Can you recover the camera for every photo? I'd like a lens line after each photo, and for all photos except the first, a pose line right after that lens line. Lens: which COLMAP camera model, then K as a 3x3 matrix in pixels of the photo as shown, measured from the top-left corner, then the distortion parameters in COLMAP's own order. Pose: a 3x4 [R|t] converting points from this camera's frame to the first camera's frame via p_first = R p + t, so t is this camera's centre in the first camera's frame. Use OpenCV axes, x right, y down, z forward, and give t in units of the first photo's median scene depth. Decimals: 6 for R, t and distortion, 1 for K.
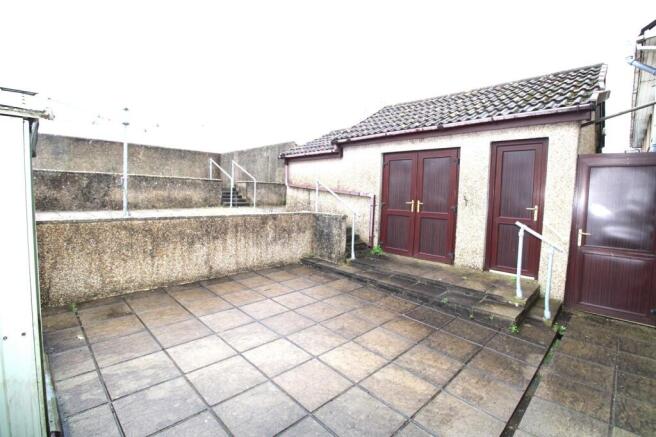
lens RADIAL K [[308.2, 0, 331.3], [0, 308.2, 212.0], [0, 0, 1]] dist [-0.024137, -0.000796]
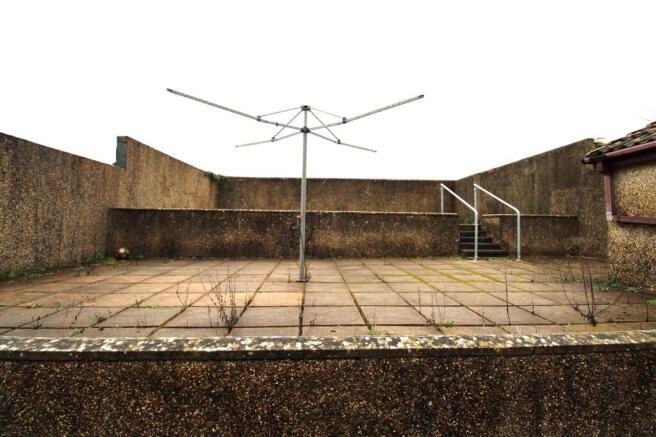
lens RADIAL K [[308.2, 0, 331.9], [0, 308.2, 212.3], [0, 0, 1]] dist [-0.024137, -0.000796]
pose [[0.750162, -0.045388, -0.659694, -0.138118], [-0.027340, 0.994660, -0.099524, -0.038412], [0.660688, 0.092695, 0.744915, 0.360188]]
